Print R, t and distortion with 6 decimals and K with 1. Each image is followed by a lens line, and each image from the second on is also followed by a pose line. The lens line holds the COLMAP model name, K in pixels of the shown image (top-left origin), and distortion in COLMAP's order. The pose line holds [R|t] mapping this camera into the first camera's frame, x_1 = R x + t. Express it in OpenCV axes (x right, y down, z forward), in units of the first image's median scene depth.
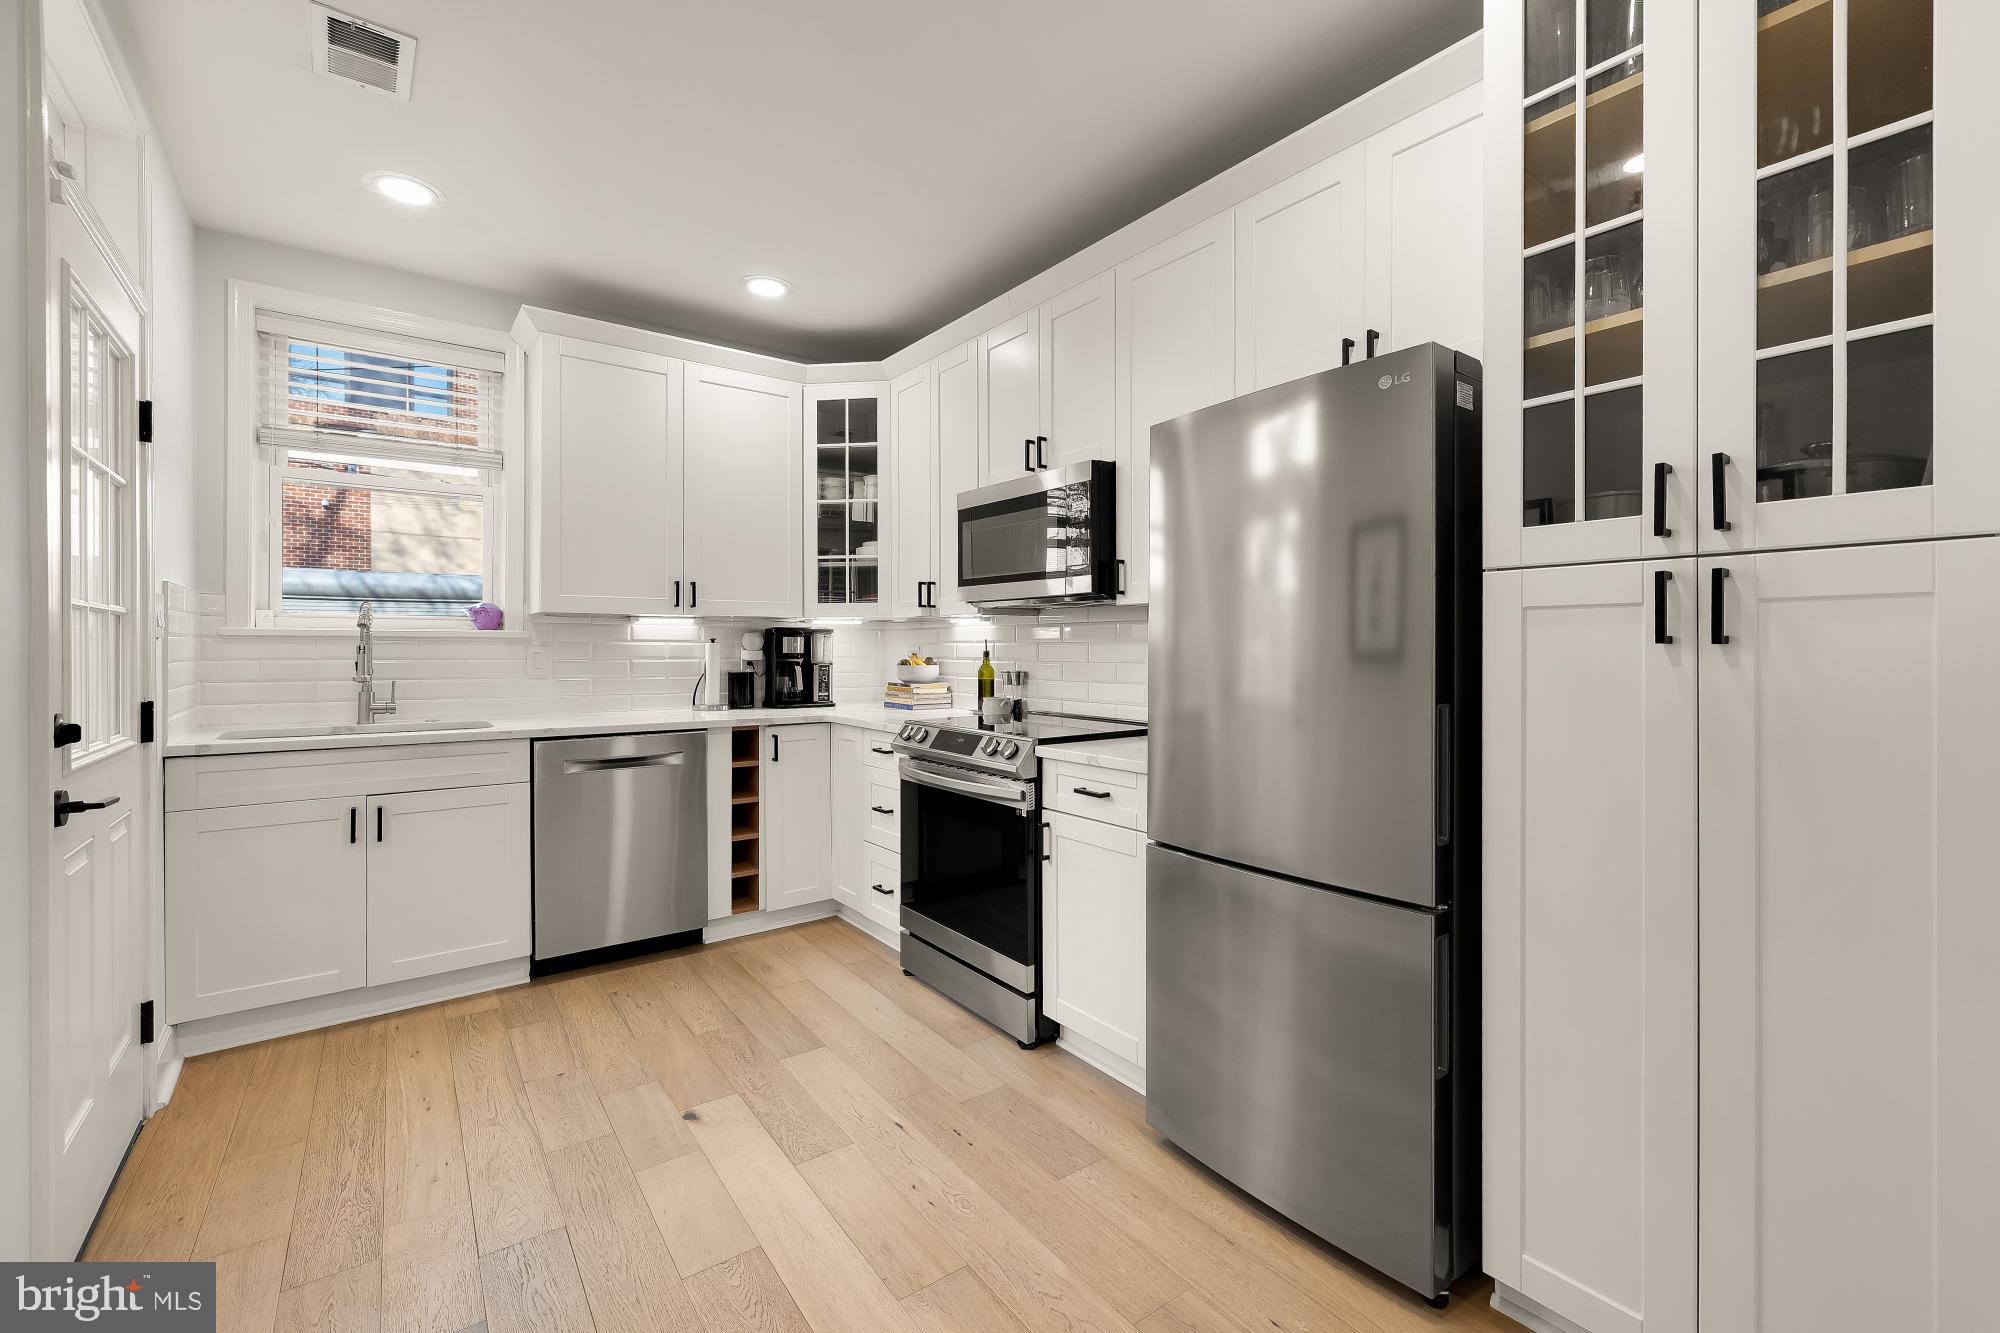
lens RADIAL K [[848.9, 0, 1005.7], [0, 848.9, 620.7], [0, 0, 1]] dist [0.000183, 0.000022]
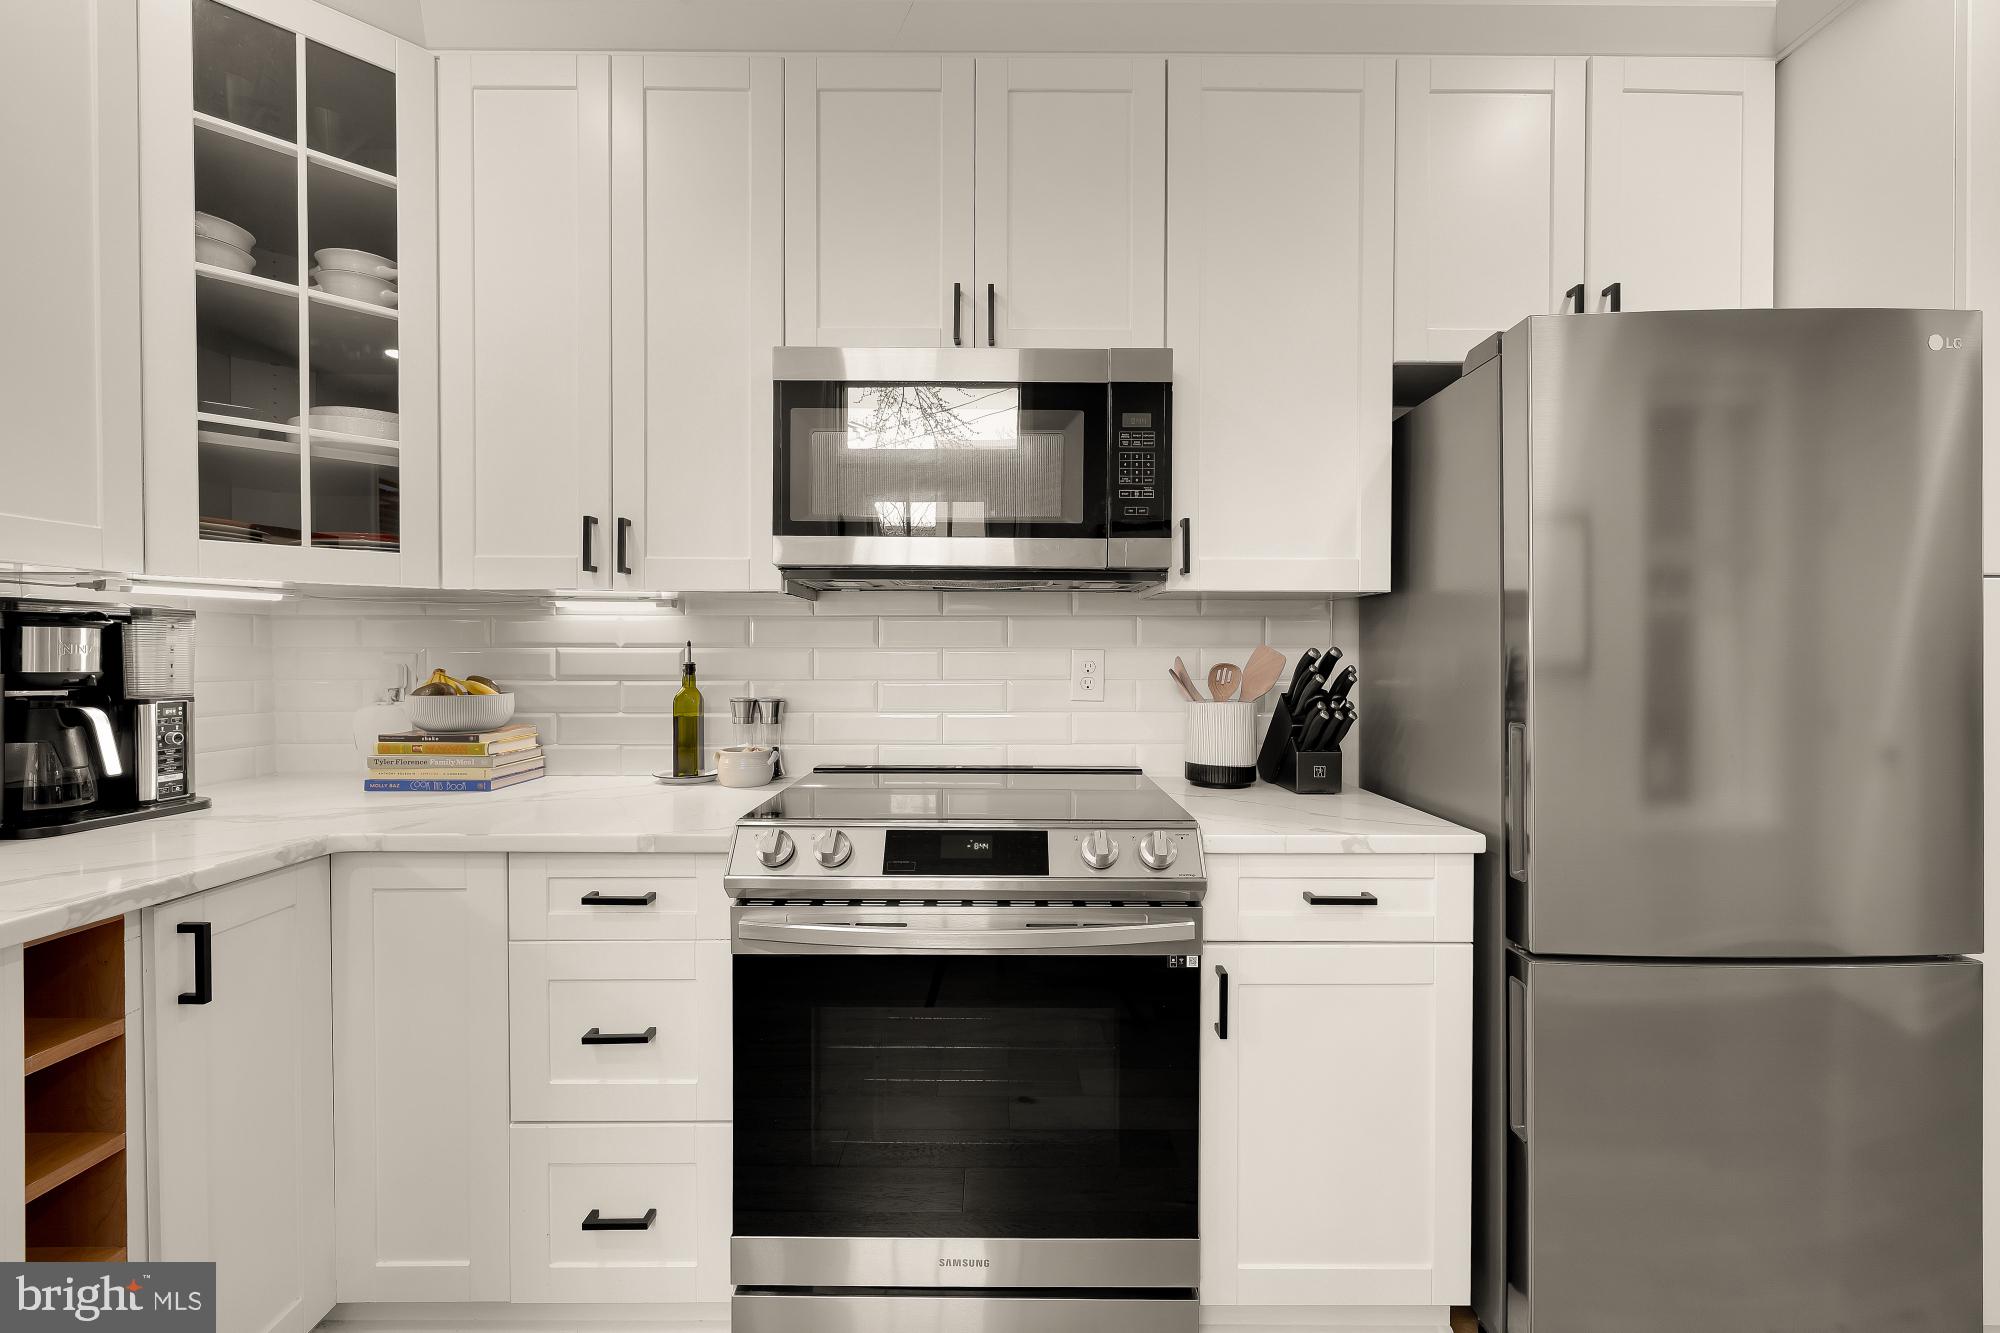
lens RADIAL K [[839.8, 0, 1002.2], [0, 839.8, 651.0], [0, 0, 1]] dist [-0.002116, -0.000278]
pose [[0.598249, 0.001913, 0.801308, -0.305633], [-0.025278, 0.999544, 0.016486, 0.013794], [-0.800912, -0.030119, 0.598024, 0.495142]]
